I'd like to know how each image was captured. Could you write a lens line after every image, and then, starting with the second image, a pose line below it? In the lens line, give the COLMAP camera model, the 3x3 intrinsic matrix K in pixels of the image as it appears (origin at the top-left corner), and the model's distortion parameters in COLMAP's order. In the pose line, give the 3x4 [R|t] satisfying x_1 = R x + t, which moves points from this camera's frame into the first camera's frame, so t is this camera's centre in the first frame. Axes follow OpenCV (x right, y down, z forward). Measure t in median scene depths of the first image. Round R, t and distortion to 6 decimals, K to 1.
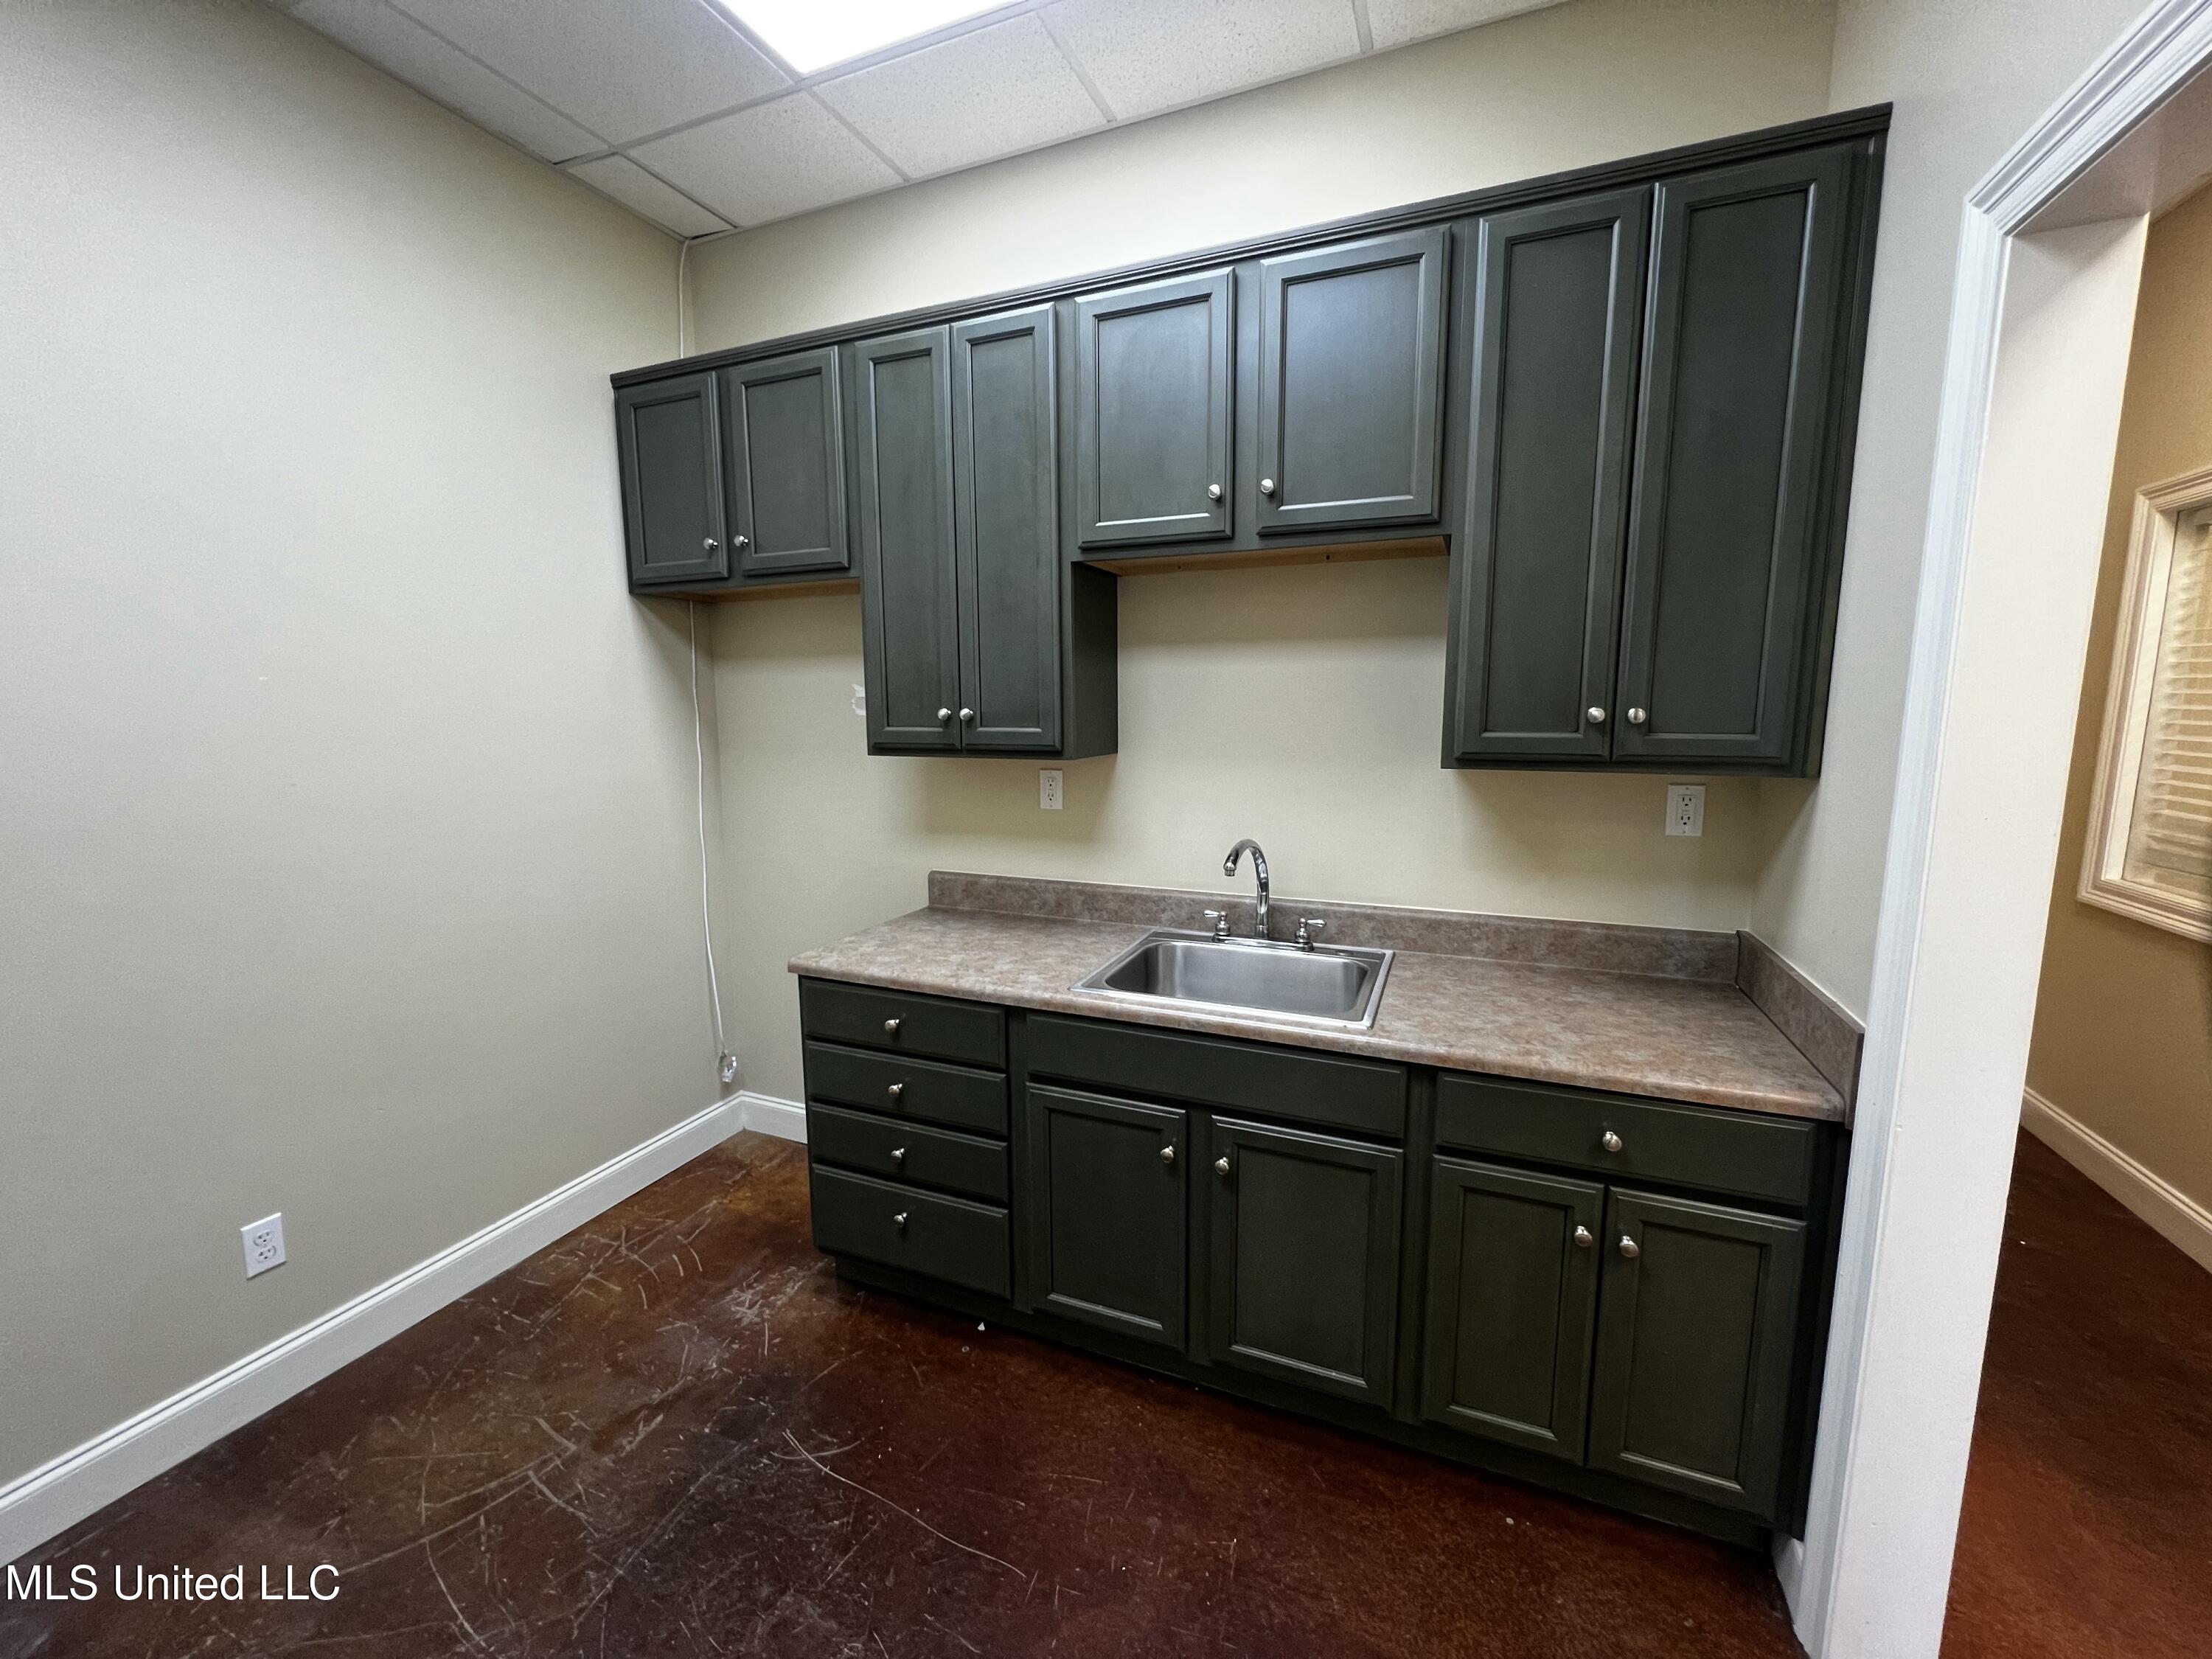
lens RADIAL K [[885.3, 0, 1101.2], [0, 885.3, 824.3], [0, 0, 1]] dist [-0.002951, 0.000383]
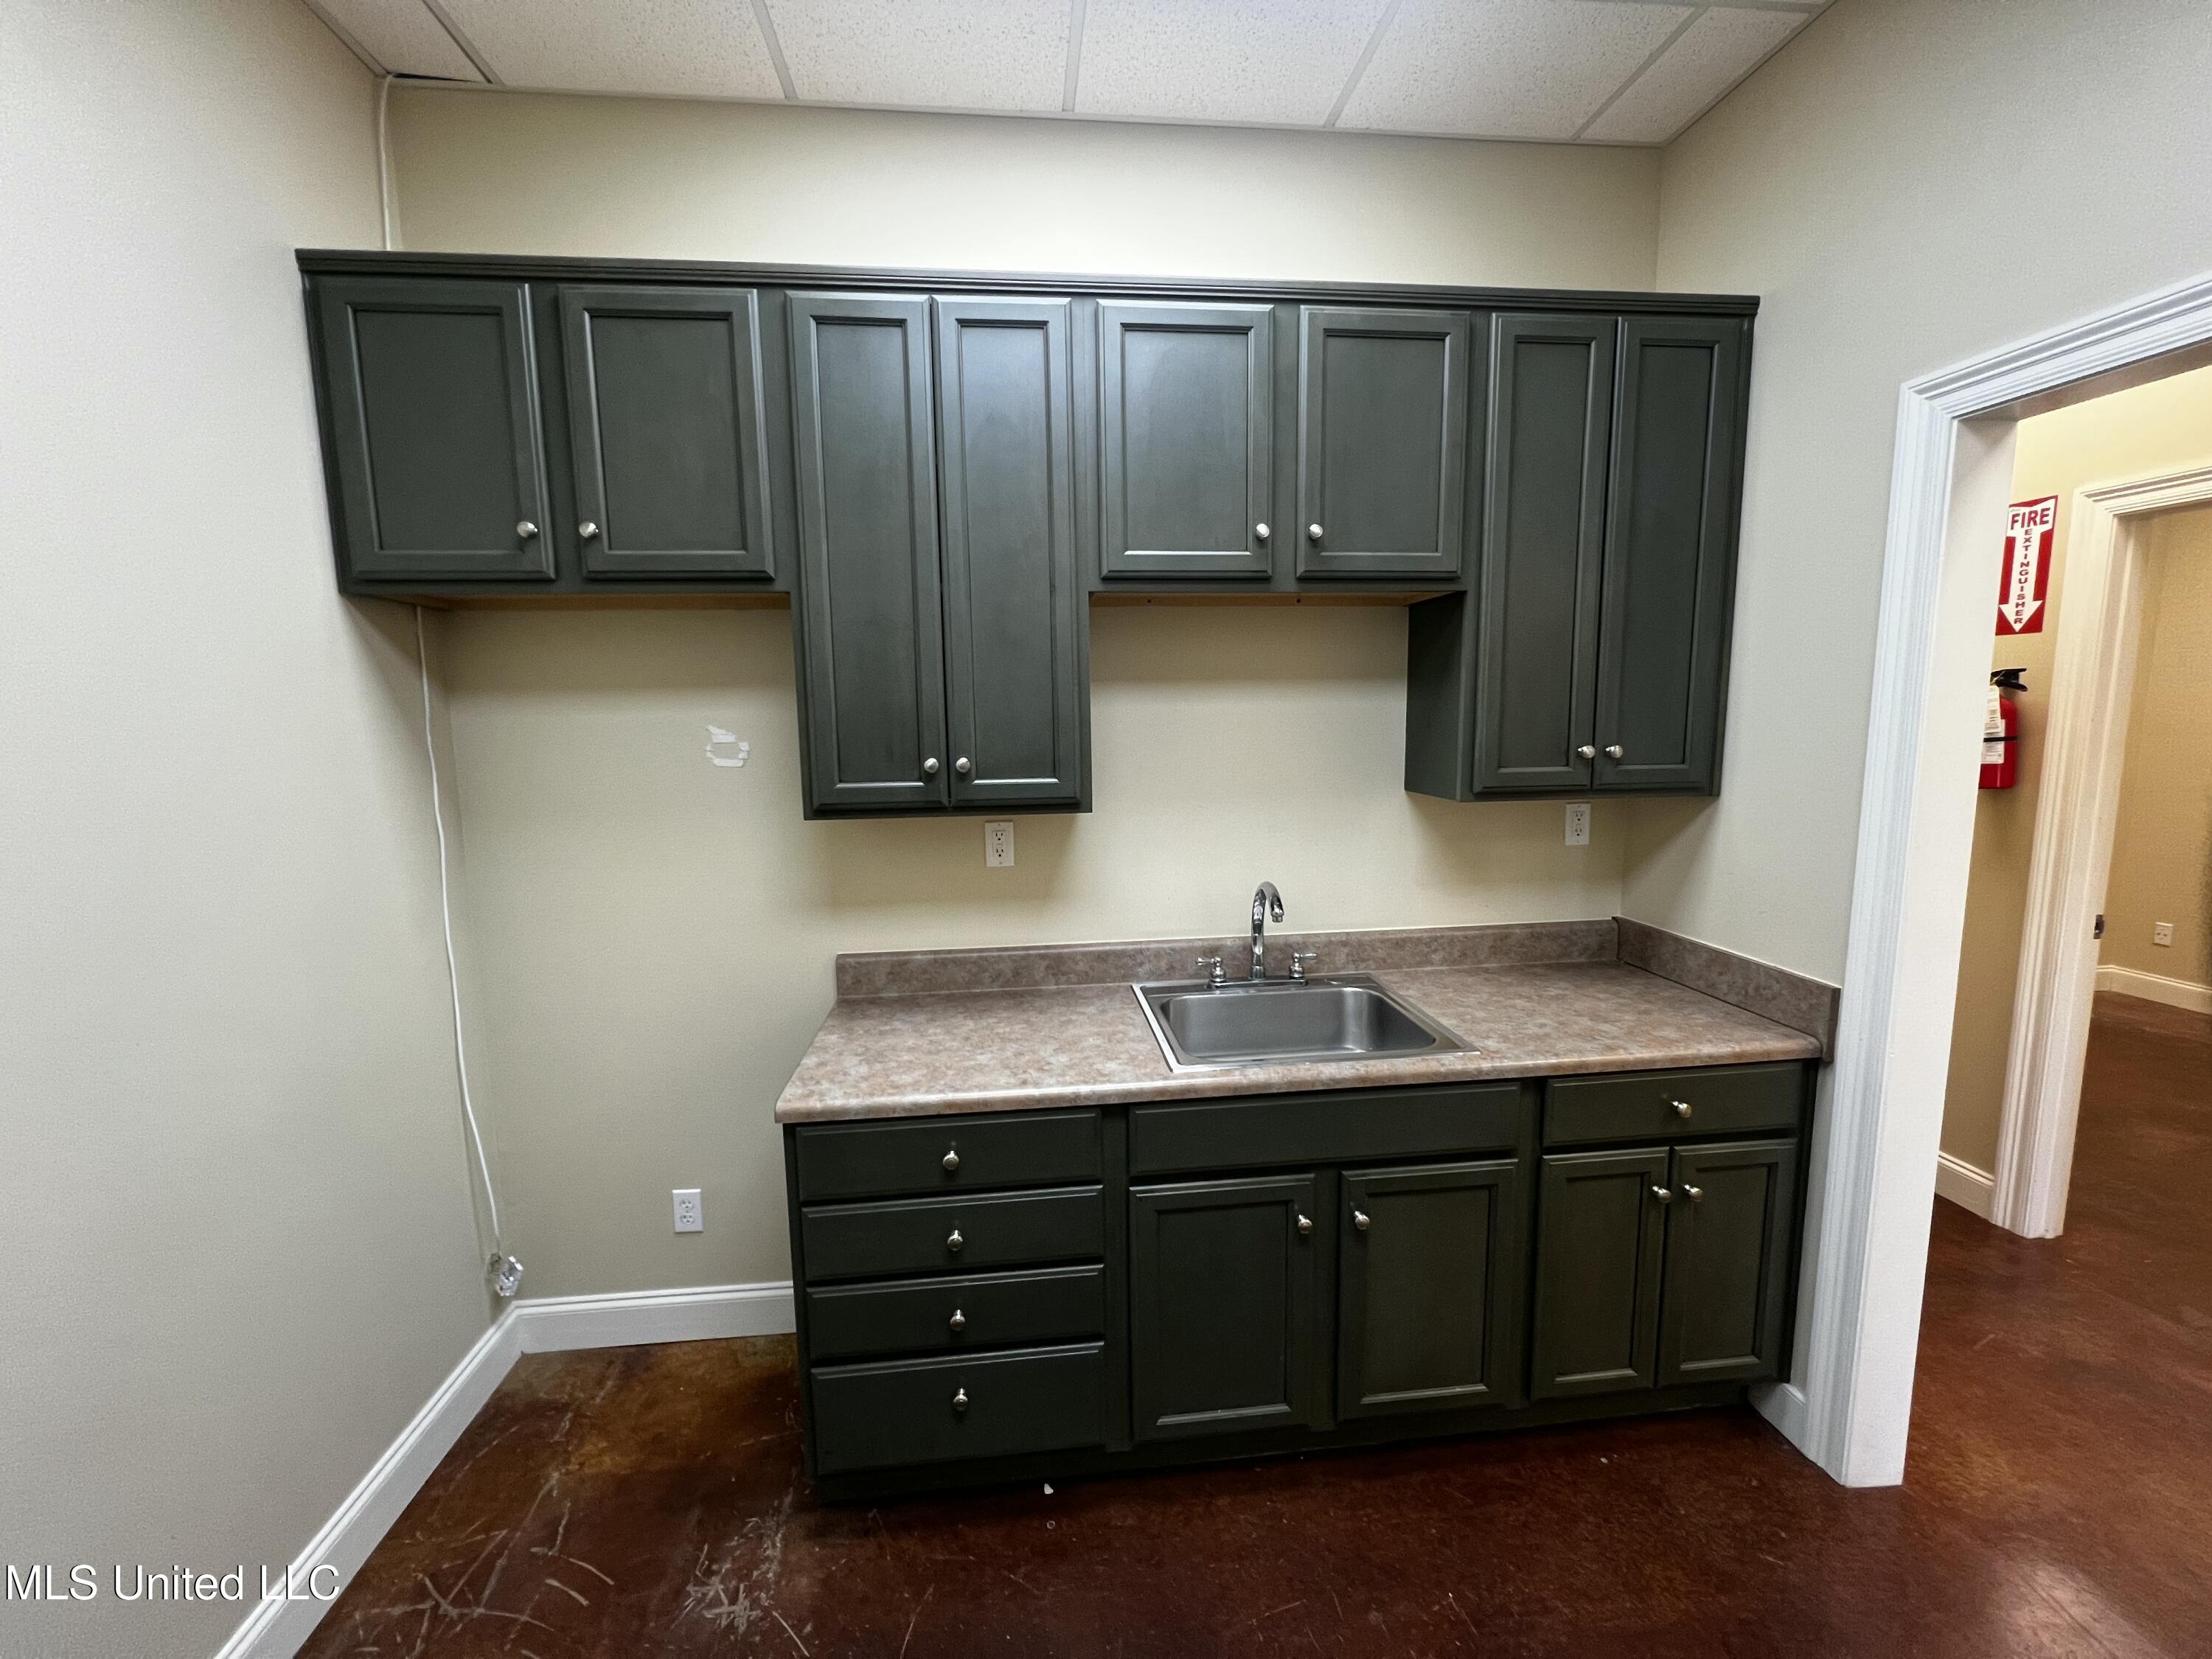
lens RADIAL K [[882.7, 0, 1099.3], [0, 882.7, 824.0], [0, 0, 1]] dist [-0.002929, 0.000555]
pose [[0.874955, -0.068587, 0.479322, -0.458328], [0.077867, 0.996964, 0.000519, -0.061563], [-0.477902, 0.036869, 0.877639, 0.219328]]
